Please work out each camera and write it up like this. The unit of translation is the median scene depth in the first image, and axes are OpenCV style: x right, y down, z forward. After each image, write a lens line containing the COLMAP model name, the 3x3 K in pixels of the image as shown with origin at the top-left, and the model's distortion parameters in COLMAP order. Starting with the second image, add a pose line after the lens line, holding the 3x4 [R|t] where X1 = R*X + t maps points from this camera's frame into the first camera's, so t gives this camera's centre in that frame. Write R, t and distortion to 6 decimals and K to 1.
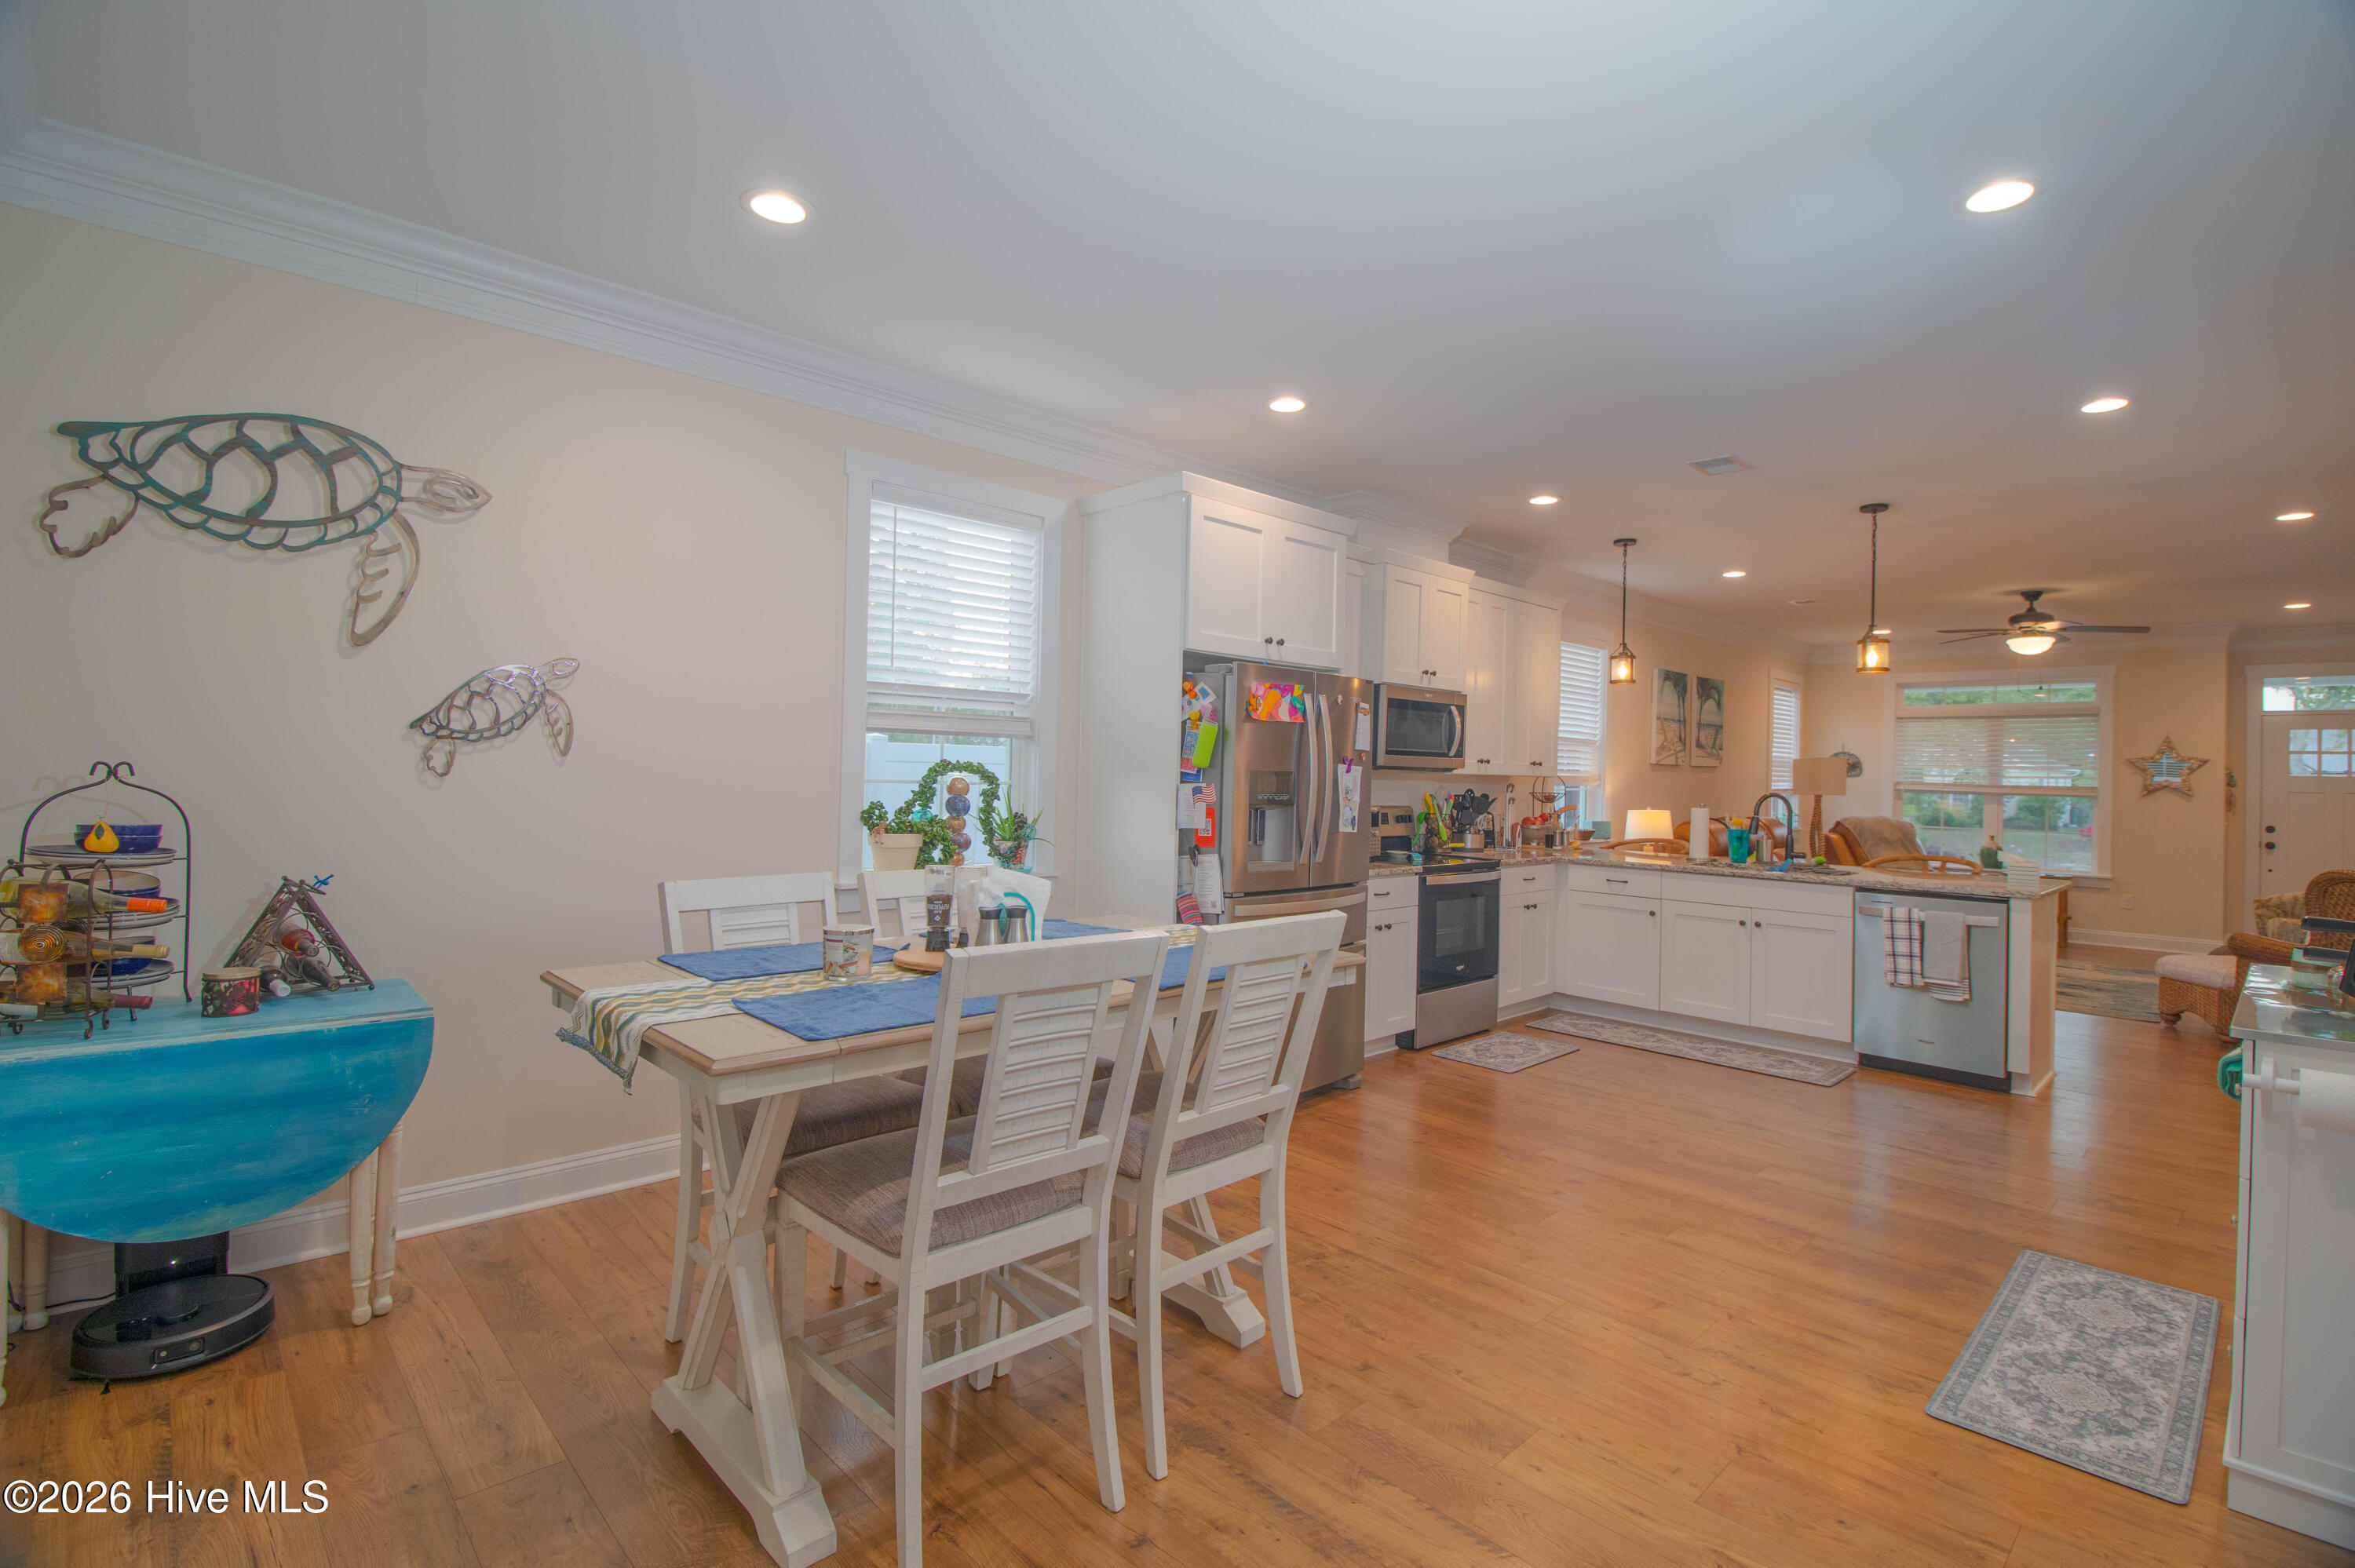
lens RADIAL K [[1083.1, 0, 1176.0], [0, 1083.1, 760.4], [0, 0, 1]] dist [-0.018591, -0.001605]
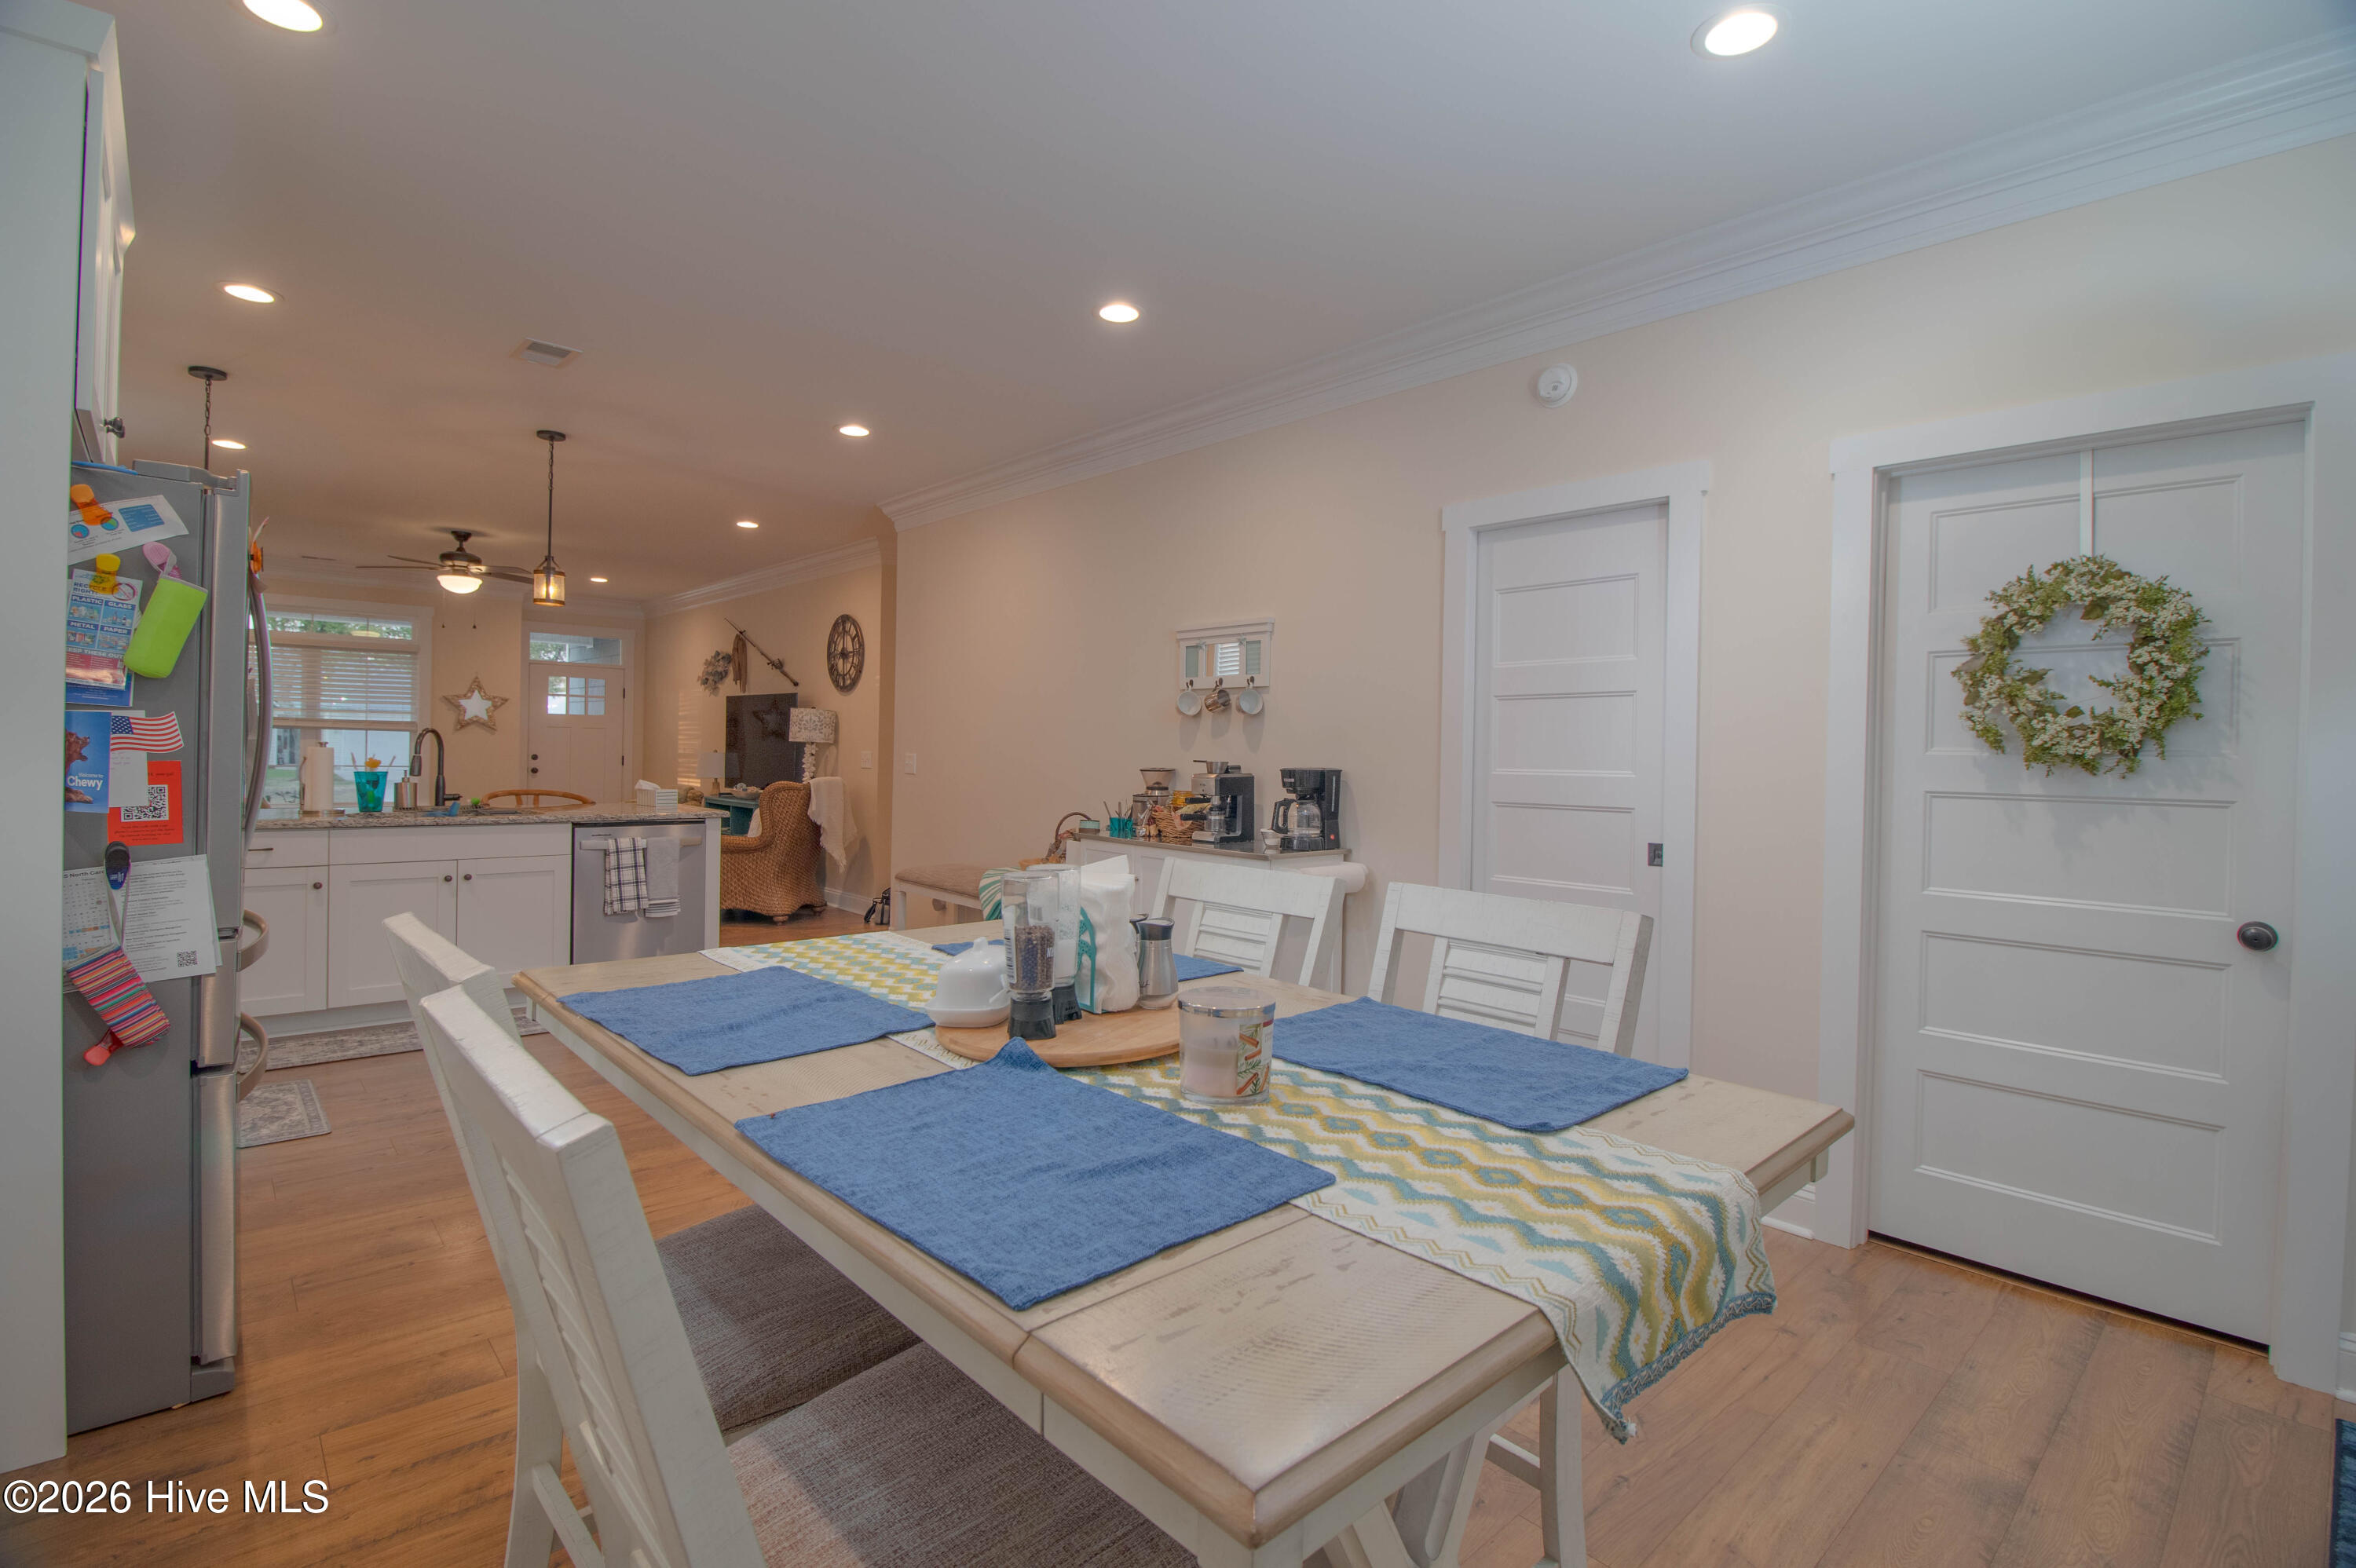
lens RADIAL K [[1083.6, 0, 1176.5], [0, 1083.6, 760.4], [0, 0, 1]] dist [-0.018591, -0.001605]
pose [[0.012578, -0.031825, 0.999414, -0.324876], [-0.030394, 0.999019, 0.032195, 0.010859], [-0.999459, -0.030781, 0.011598, 0.409344]]
